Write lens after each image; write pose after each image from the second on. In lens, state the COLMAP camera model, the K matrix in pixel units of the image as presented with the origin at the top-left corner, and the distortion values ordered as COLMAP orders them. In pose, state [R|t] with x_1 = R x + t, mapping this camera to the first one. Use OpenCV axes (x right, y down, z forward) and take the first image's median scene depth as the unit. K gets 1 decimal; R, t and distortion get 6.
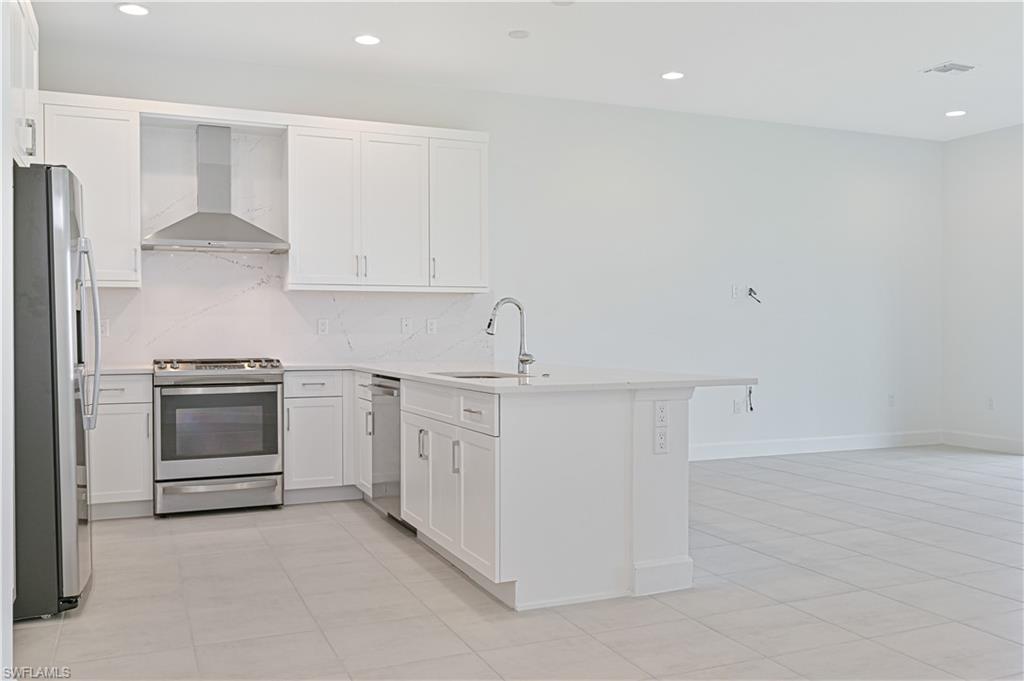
lens RADIAL K [[871.0, 0, 534.0], [0, 871.0, 337.9], [0, 0, 1]] dist [-0.006062, 0.005071]
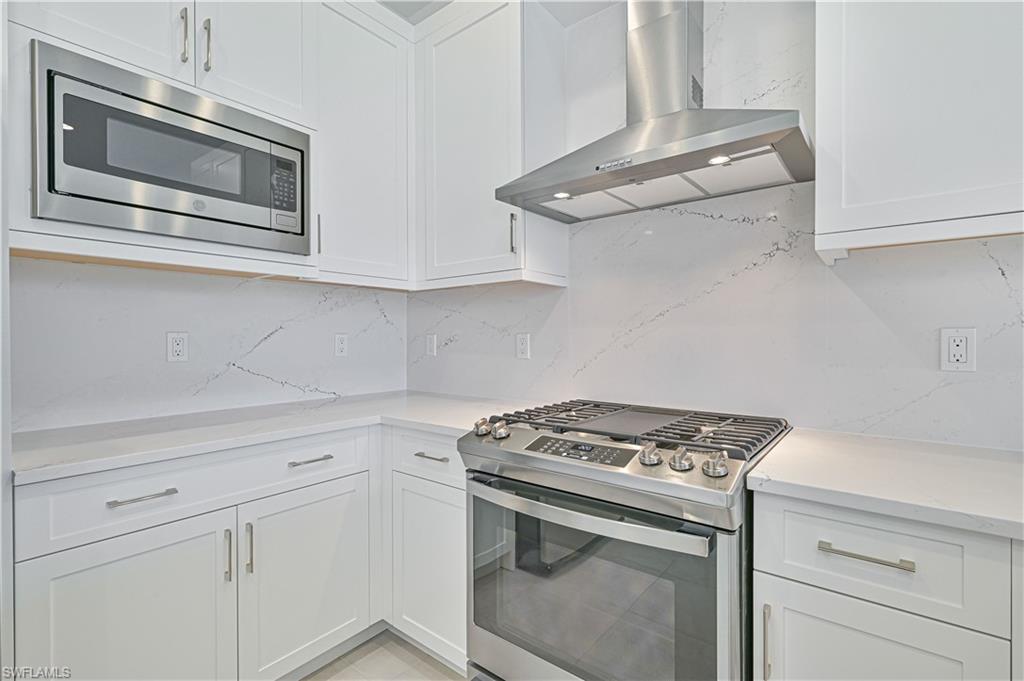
lens RADIAL K [[472.1, 0, 514.7], [0, 472.1, 340.5], [0, 0, 1]] dist [0.001465, -0.000065]
pose [[0.473683, 0.005780, -0.880677, -0.165636], [-0.010306, 0.999946, 0.001019, -0.015984], [0.880635, 0.008594, 0.473717, 0.793030]]
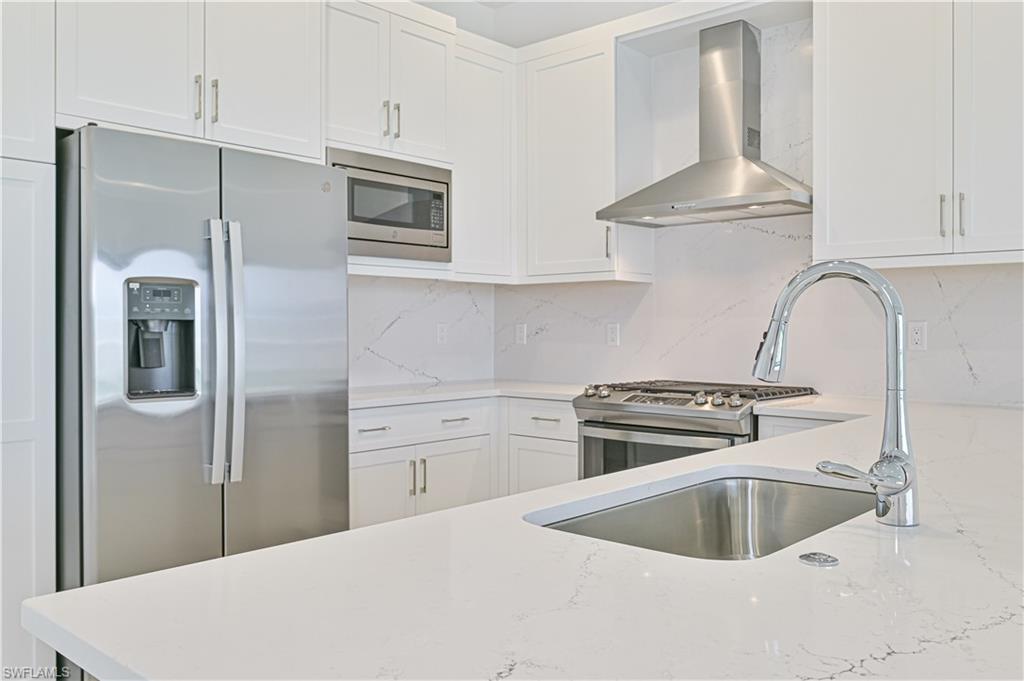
lens RADIAL K [[839.1, 0, 507.6], [0, 839.1, 335.8], [0, 0, 1]] dist [-0.039758, -0.003411]
pose [[0.411126, 0.010768, -0.911515, 0.132370], [-0.013572, 0.999892, 0.005691, -0.013267], [0.911477, 0.010032, 0.411228, 0.595082]]
